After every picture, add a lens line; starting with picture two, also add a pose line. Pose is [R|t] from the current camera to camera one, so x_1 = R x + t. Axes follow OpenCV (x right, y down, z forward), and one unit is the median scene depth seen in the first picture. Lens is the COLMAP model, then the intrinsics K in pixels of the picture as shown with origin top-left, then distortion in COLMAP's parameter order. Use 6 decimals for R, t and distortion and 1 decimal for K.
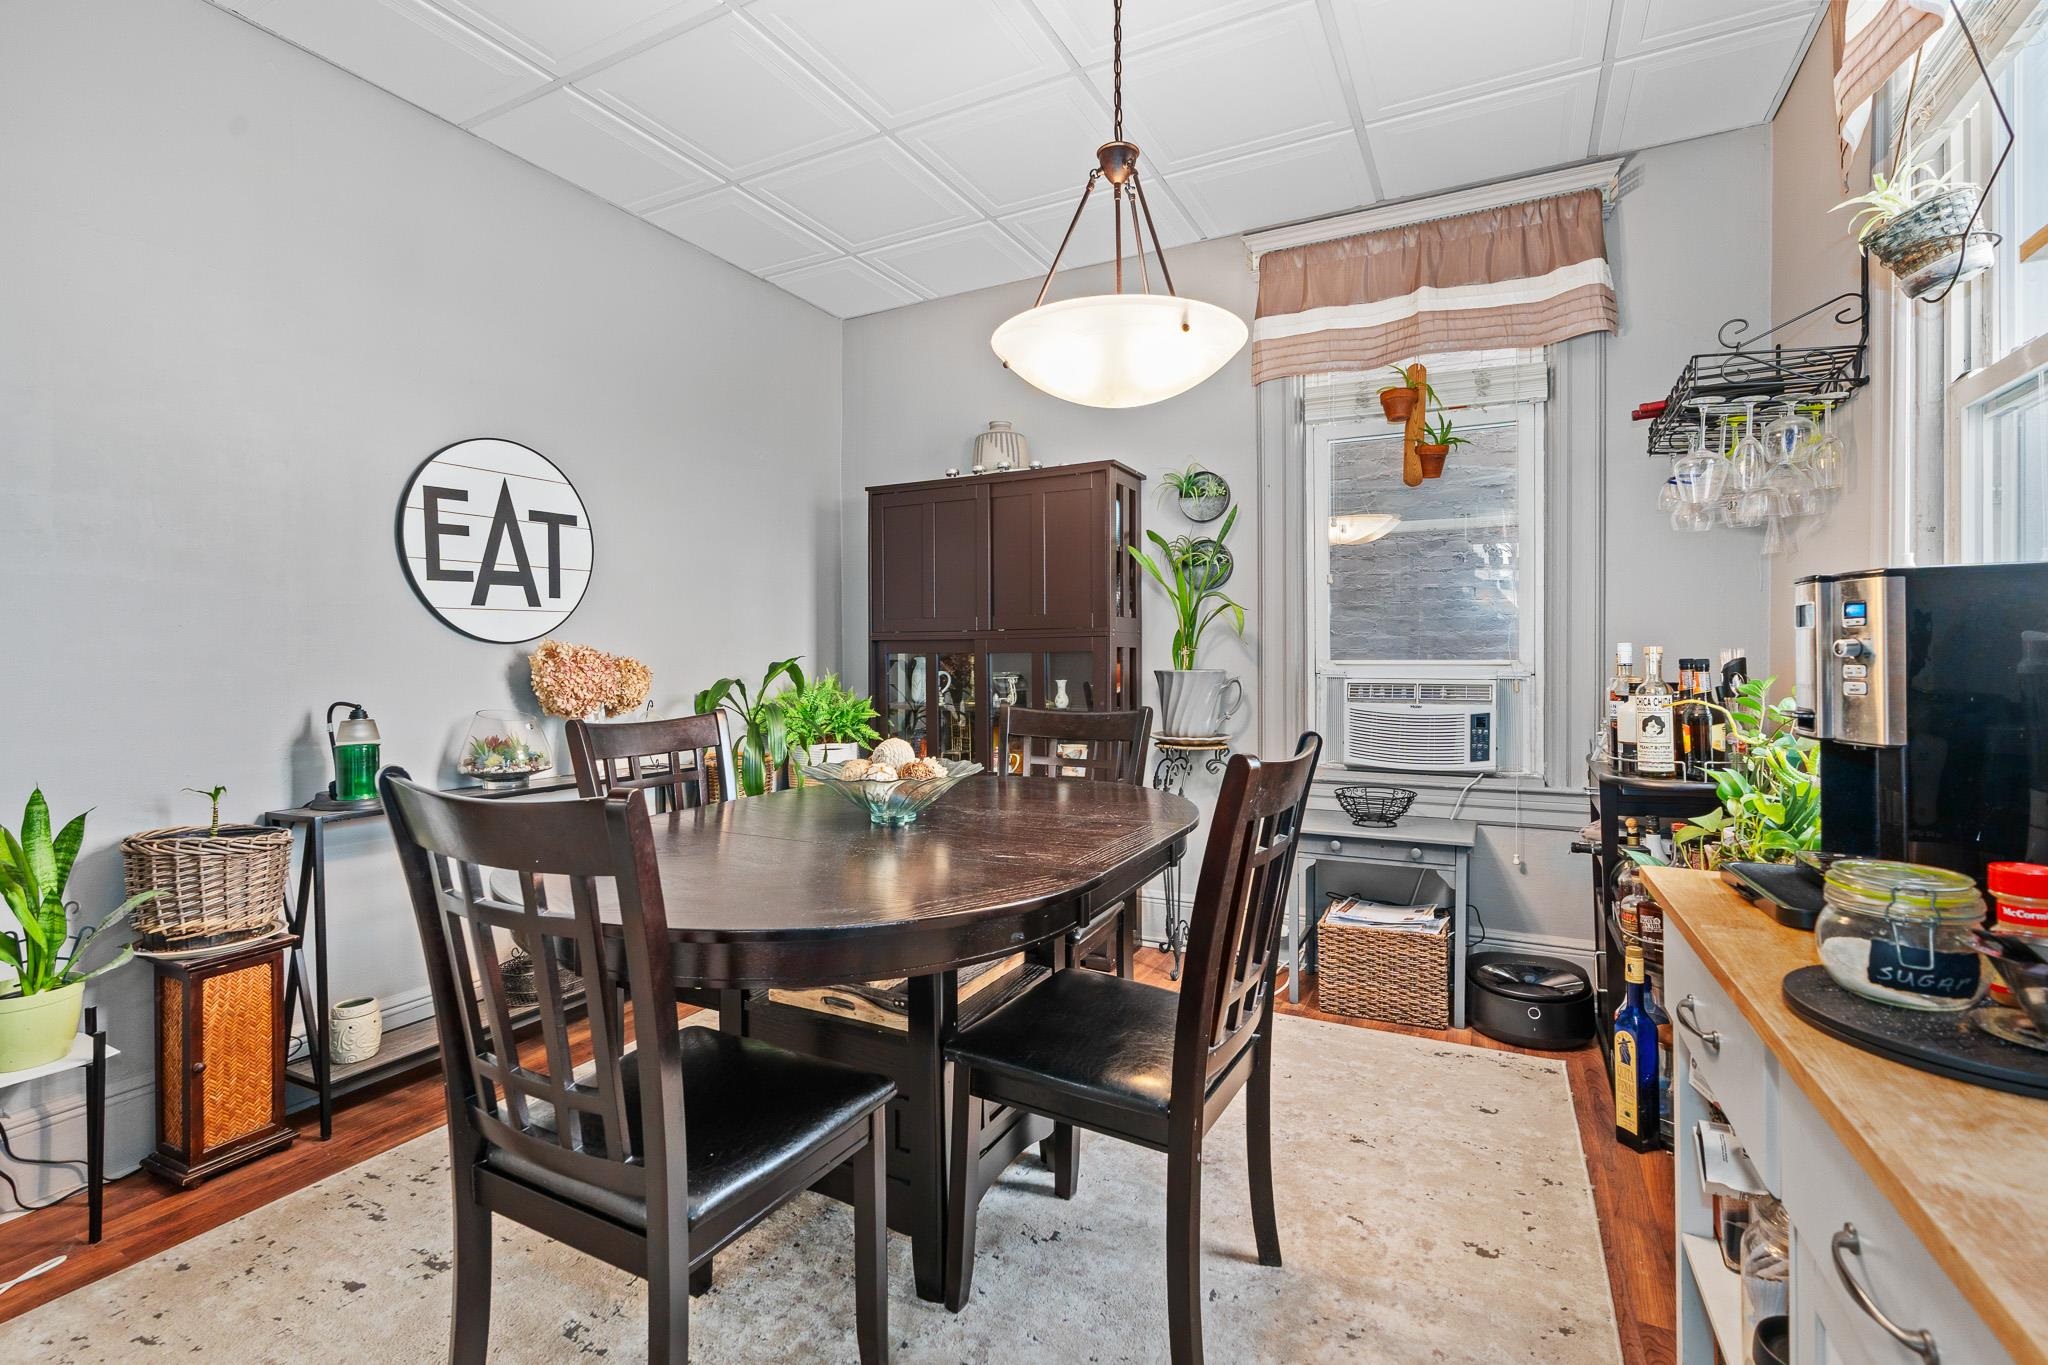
lens RADIAL K [[930.1, 0, 1021.3], [0, 930.1, 661.3], [0, 0, 1]] dist [-0.015650, 0.000808]
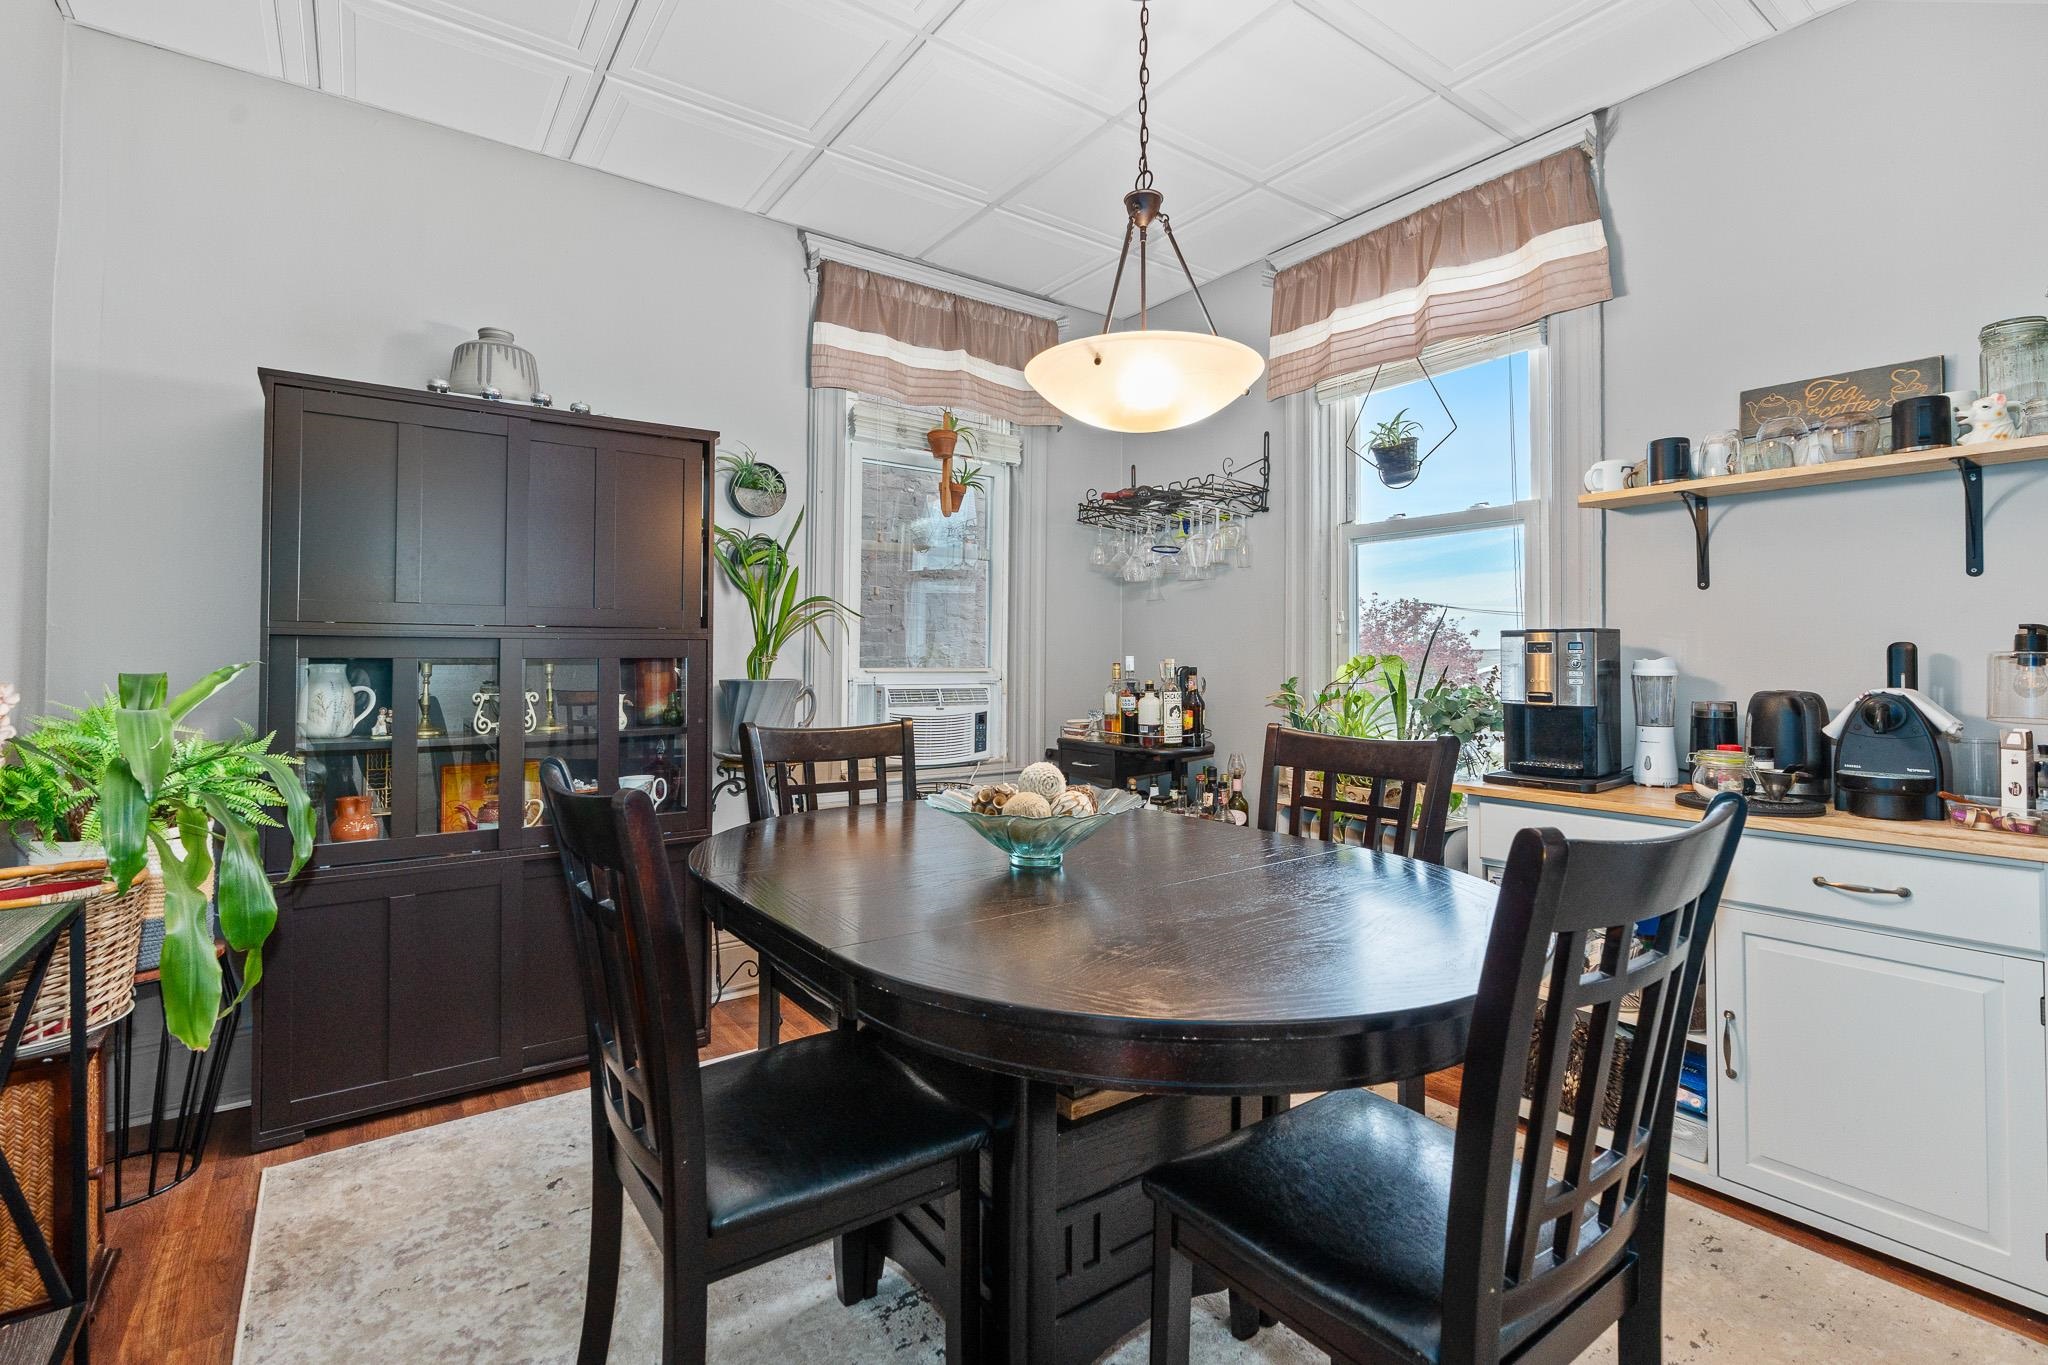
lens RADIAL K [[930.1, 0, 1021.3], [0, 930.1, 661.3], [0, 0, 1]] dist [-0.015650, 0.000808]
pose [[0.447444, 0.005991, 0.894292, -0.567904], [0.003336, 0.999959, -0.008368, -0.000326], [-0.894305, 0.006728, 0.447406, 0.398141]]
